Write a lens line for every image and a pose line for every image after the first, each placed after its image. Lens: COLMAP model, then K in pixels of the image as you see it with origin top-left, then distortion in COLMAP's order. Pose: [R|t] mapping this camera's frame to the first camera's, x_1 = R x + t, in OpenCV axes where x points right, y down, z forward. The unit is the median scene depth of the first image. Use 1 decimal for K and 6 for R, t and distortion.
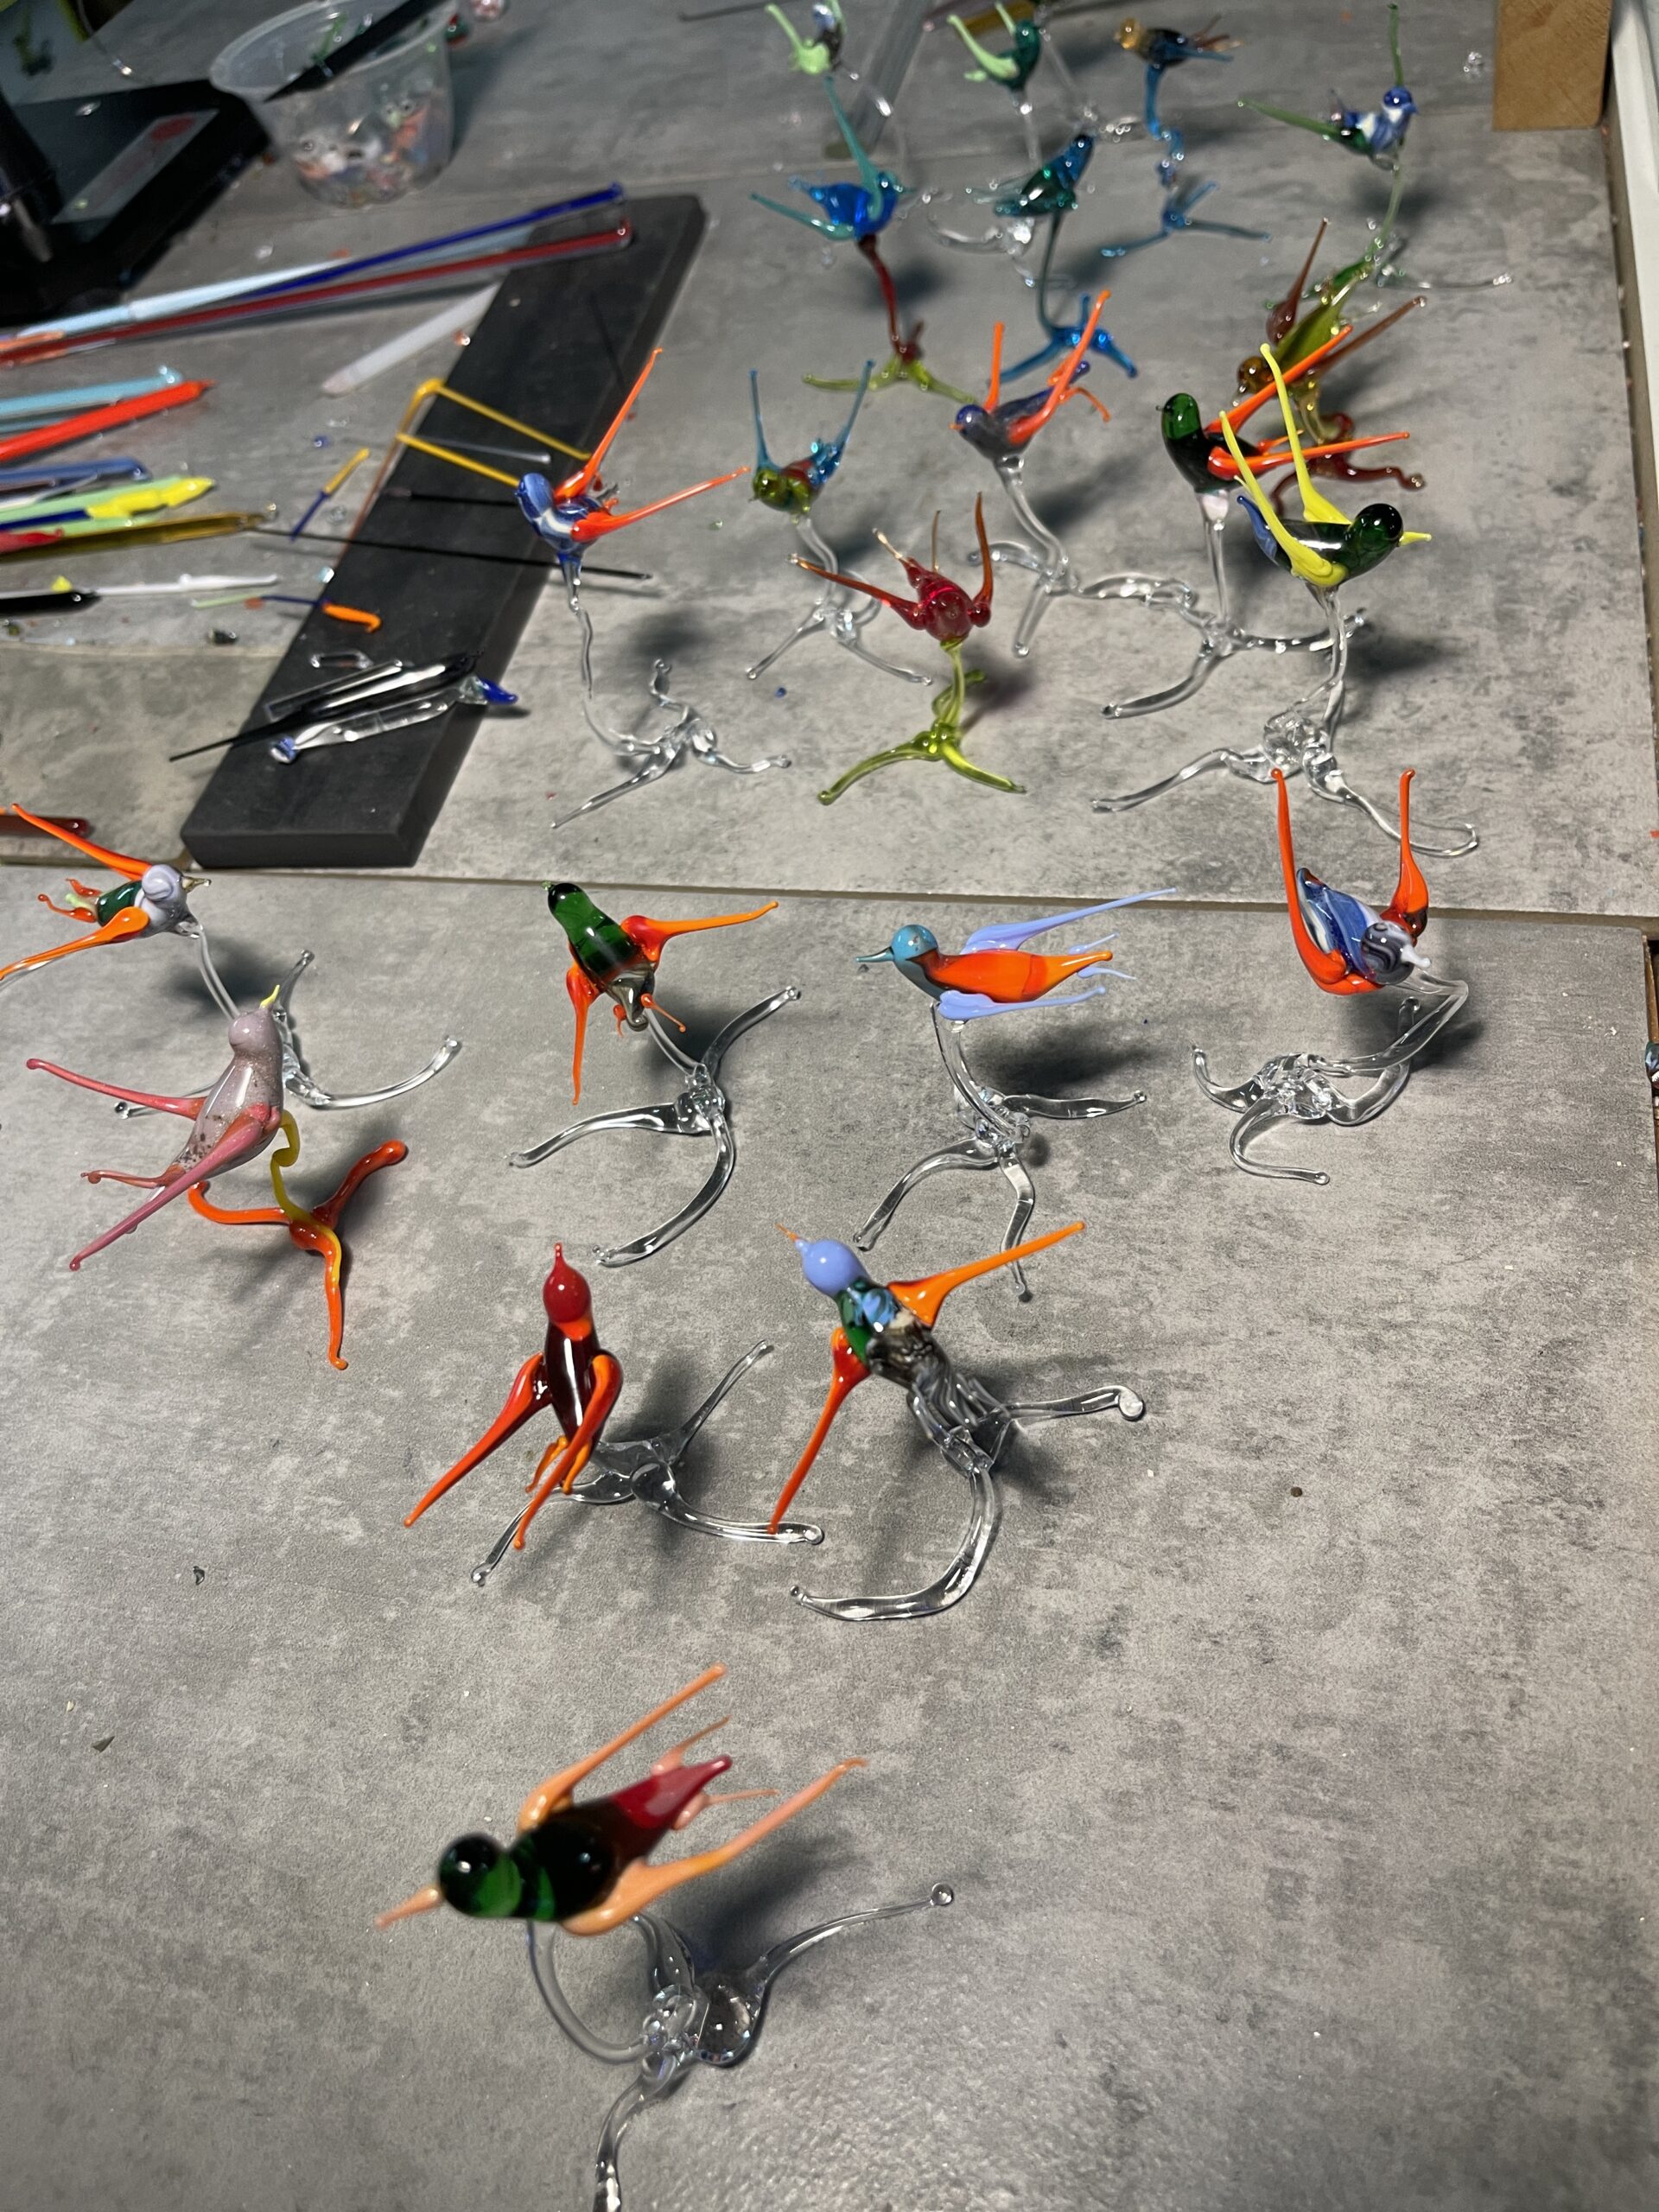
lens RADIAL K [[1718.4, 0, 833.9], [0, 1718.4, 1099.7], [0, 0, 1]] dist [0.058086, -0.110011]
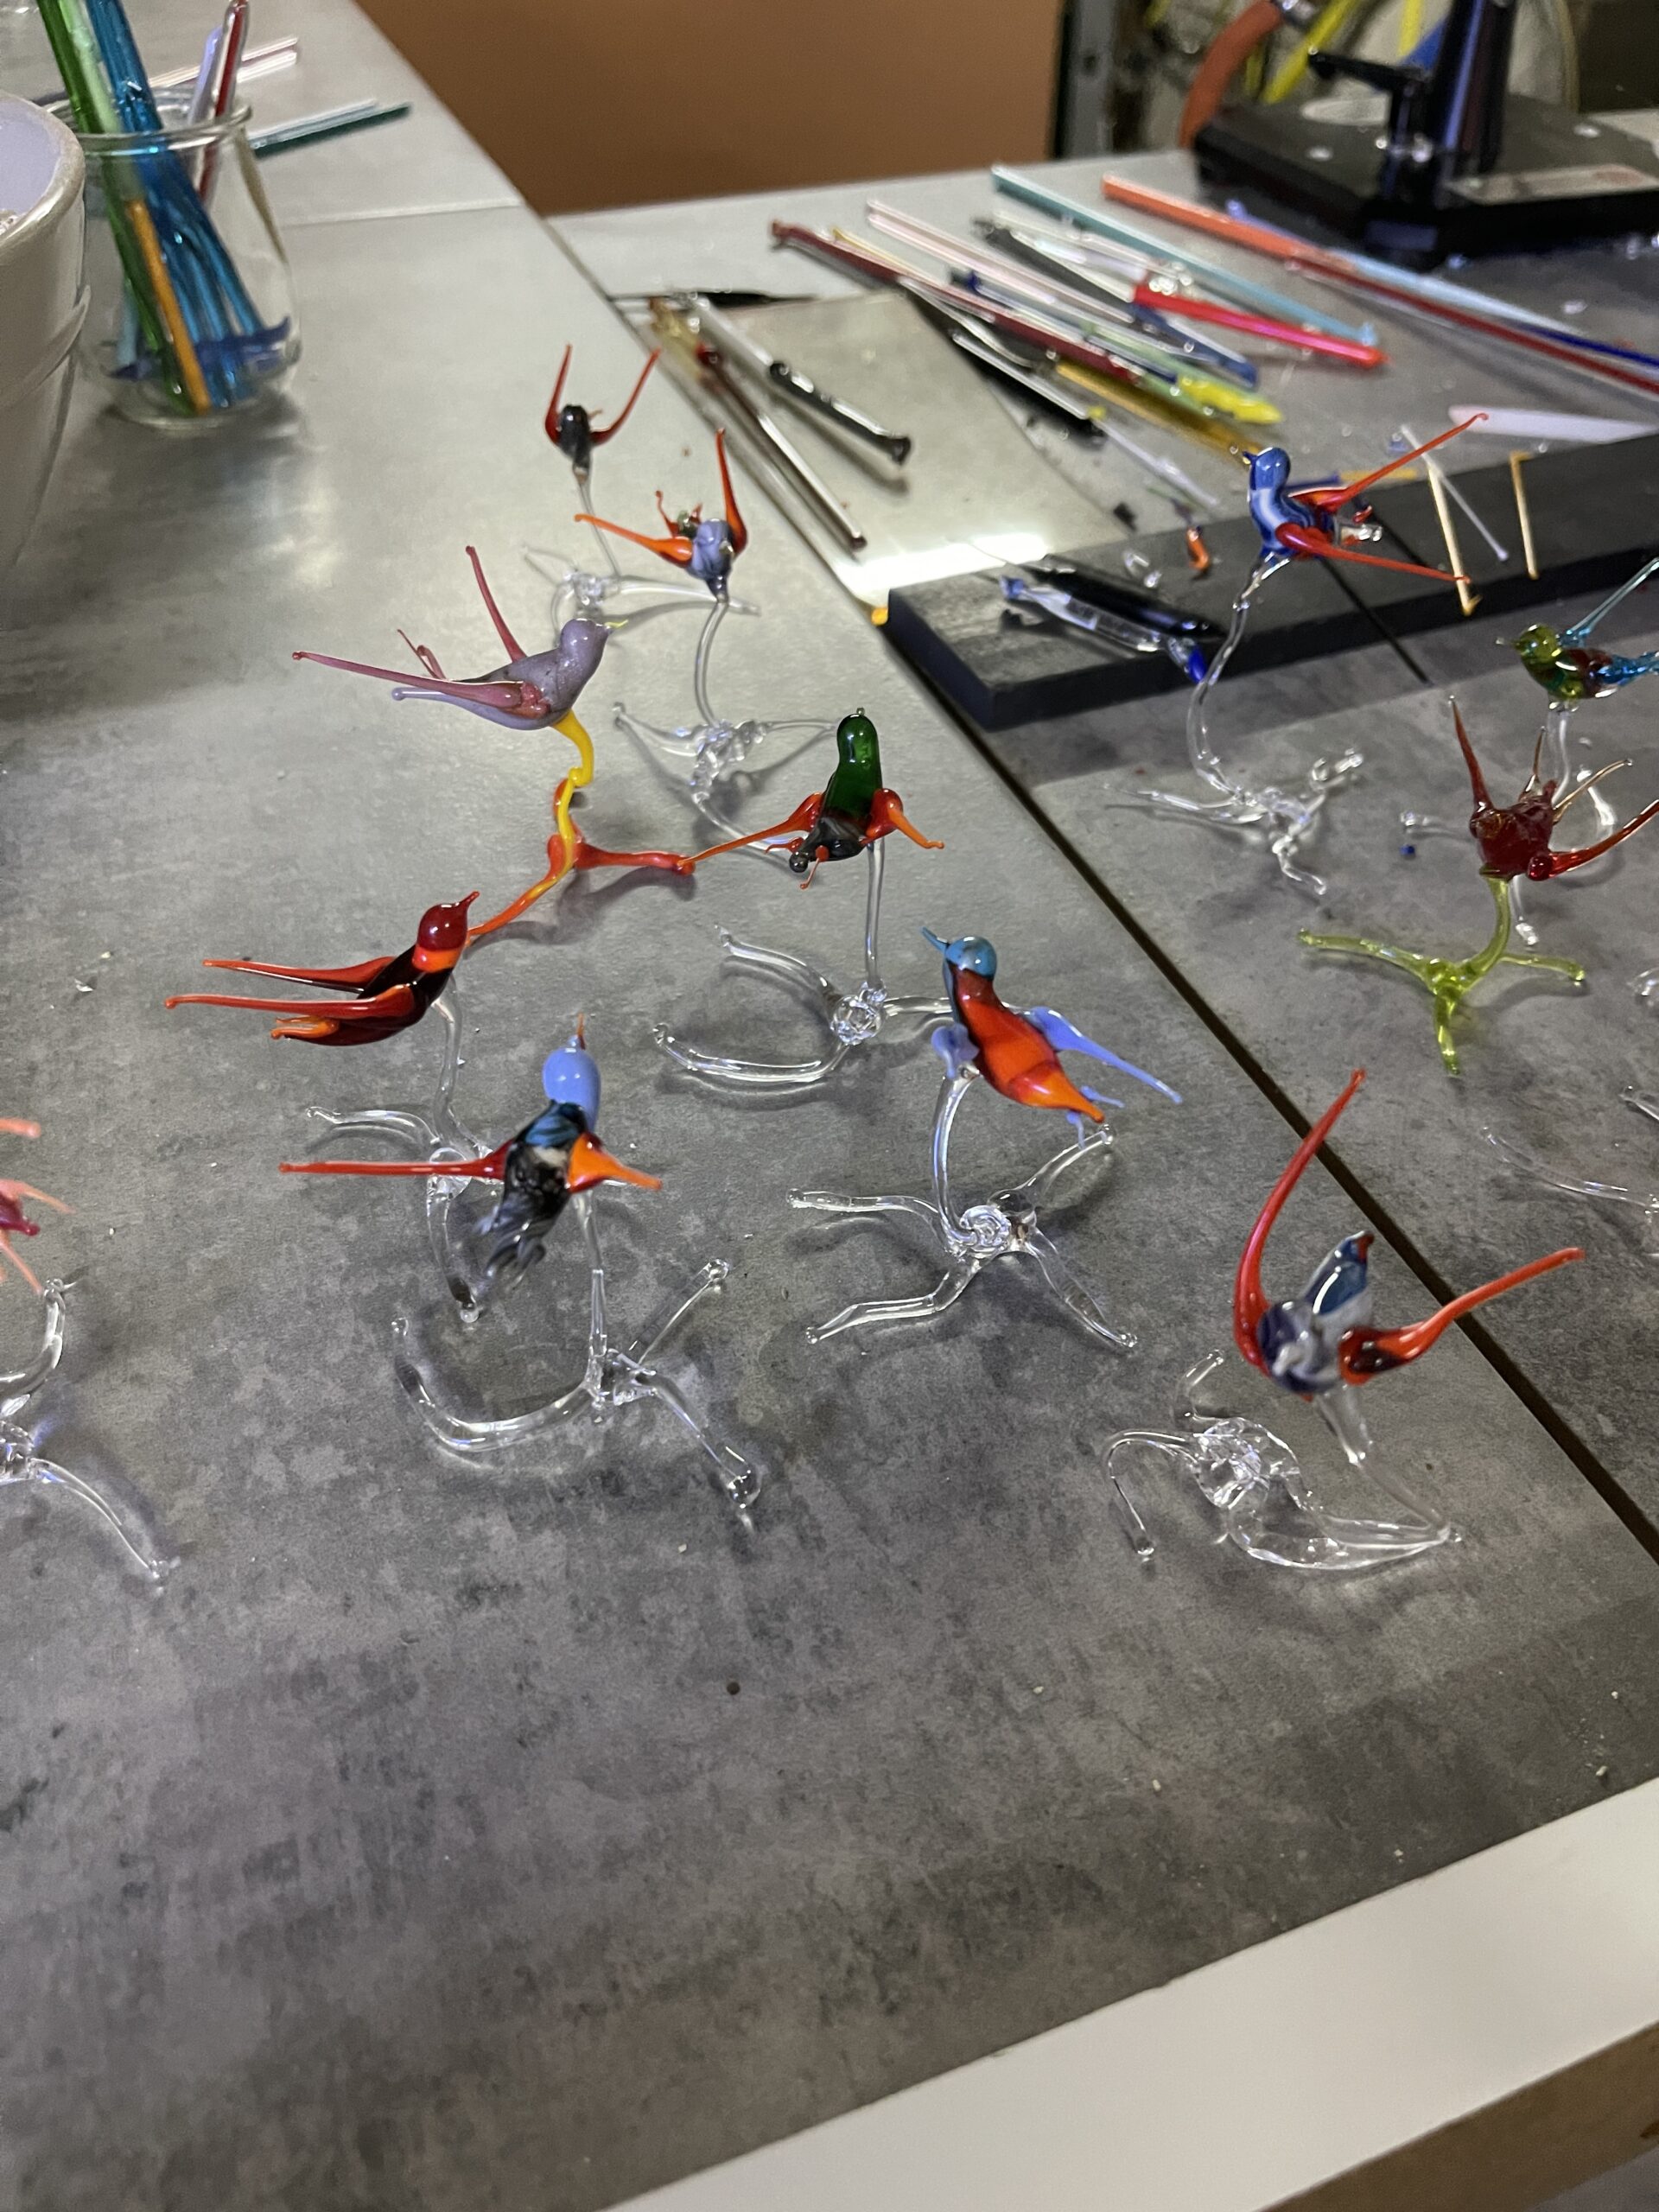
lens RADIAL K [[1718.4, 0, 833.9], [0, 1718.4, 1099.7], [0, 0, 1]] dist [0.058086, -0.110011]
pose [[0.549774, 0.682915, -0.481015, 0.522619], [-0.704811, 0.688312, 0.171663, -0.154927], [0.448320, 0.244649, 0.859742, 0.236646]]
